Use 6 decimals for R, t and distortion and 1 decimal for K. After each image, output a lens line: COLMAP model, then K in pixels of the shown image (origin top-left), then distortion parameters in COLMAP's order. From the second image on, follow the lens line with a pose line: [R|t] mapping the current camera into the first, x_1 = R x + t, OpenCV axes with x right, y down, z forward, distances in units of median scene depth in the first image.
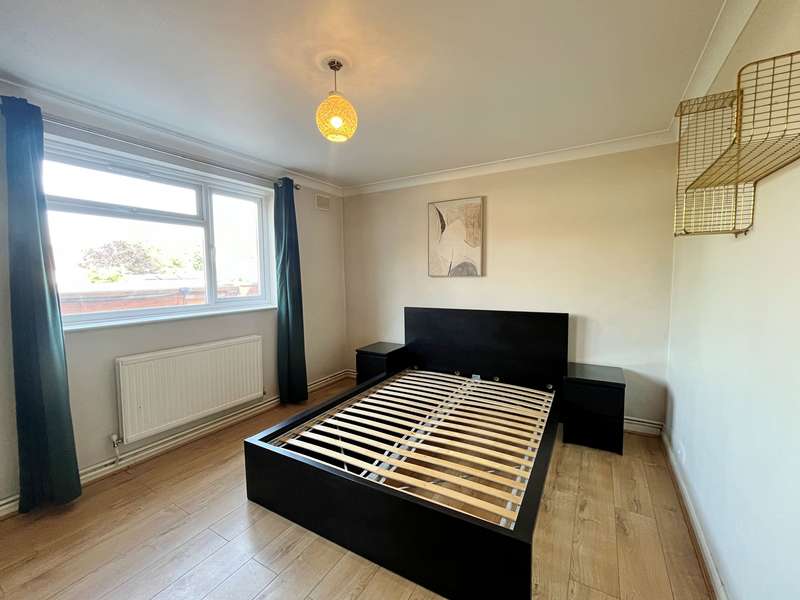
lens RADIAL K [[328.4, 0, 400.0], [0, 328.4, 300.0], [0, 0, 1]] dist [0.000493, -0.000021]
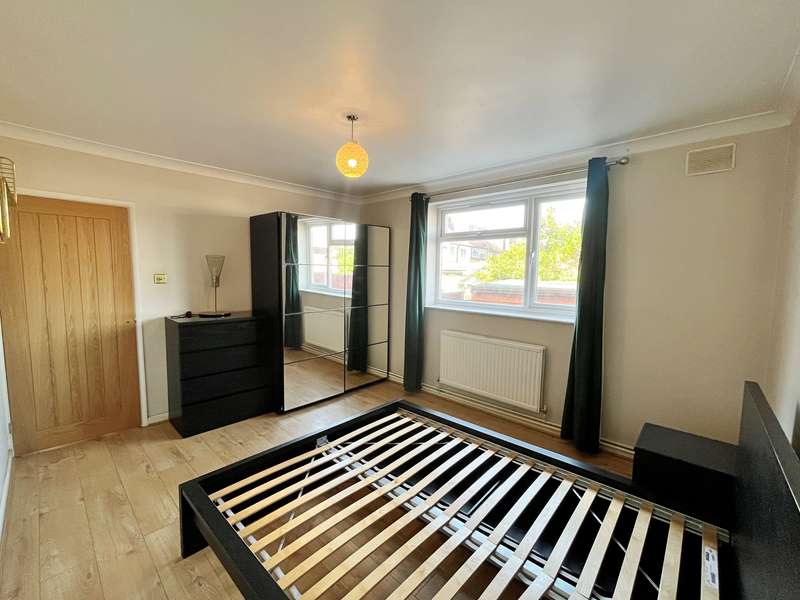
lens RADIAL K [[328.4, 0, 400.0], [0, 328.4, 300.0], [0, 0, 1]] dist [0.000493, -0.000021]
pose [[-0.193032, 0.098694, -0.976216, 0.604760], [-0.087064, 0.989281, 0.117230, -0.111592], [0.977322, 0.107622, -0.182370, 0.852000]]
